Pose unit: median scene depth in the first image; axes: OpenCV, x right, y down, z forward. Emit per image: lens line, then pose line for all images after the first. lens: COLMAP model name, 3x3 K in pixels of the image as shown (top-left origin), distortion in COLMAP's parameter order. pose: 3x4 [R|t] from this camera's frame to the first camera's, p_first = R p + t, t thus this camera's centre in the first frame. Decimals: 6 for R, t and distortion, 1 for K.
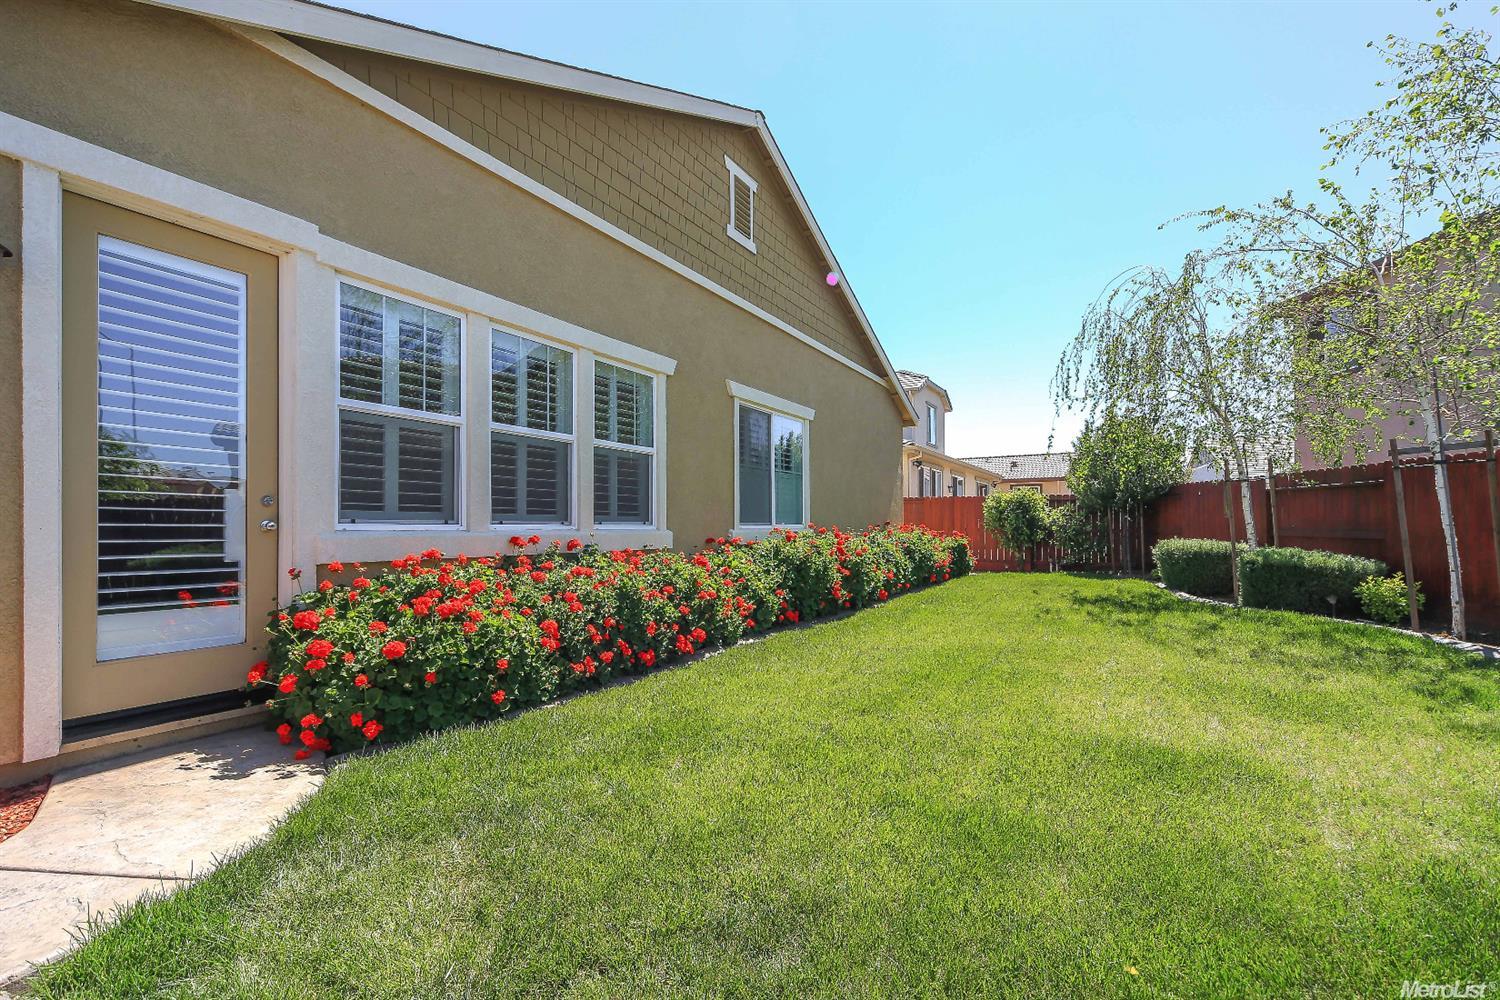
lens RADIAL K [[667.4, 0, 749.6], [0, 667.4, 507.3], [0, 0, 1]] dist [-0.001697, -0.000665]
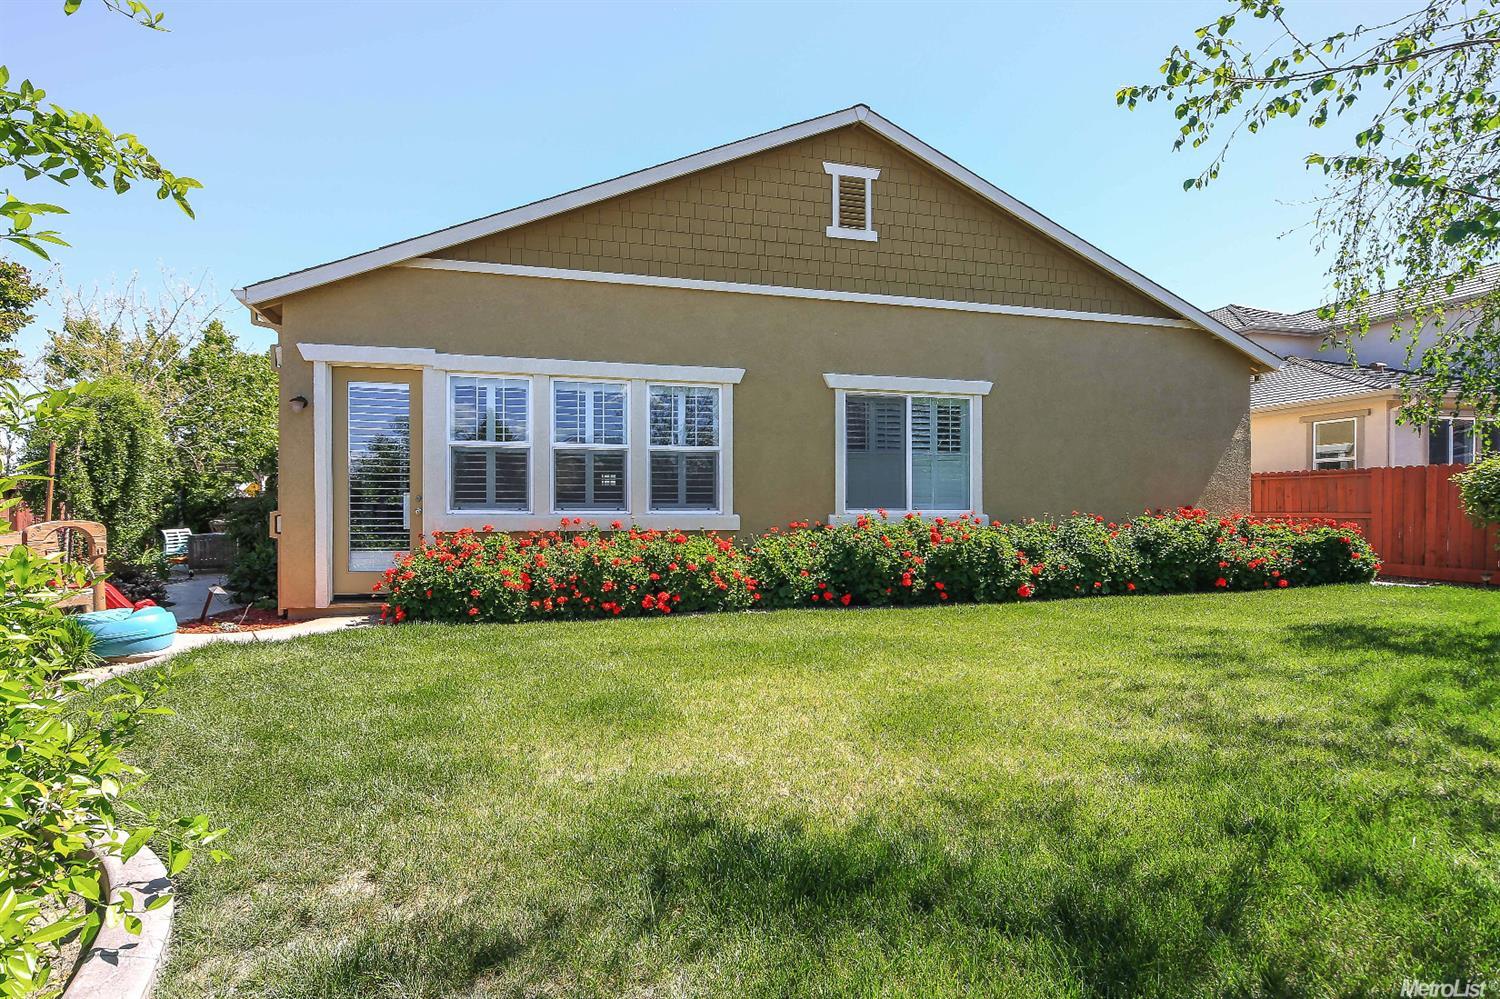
lens RADIAL K [[706.1, 0, 752.1], [0, 706.1, 498.3], [0, 0, 1]] dist [-0.004424, -0.000149]
pose [[0.700842, -0.014886, -0.713161, 0.894382], [0.021524, 0.999768, 0.000283, 0.006593], [0.712992, -0.015548, 0.701000, 0.159767]]
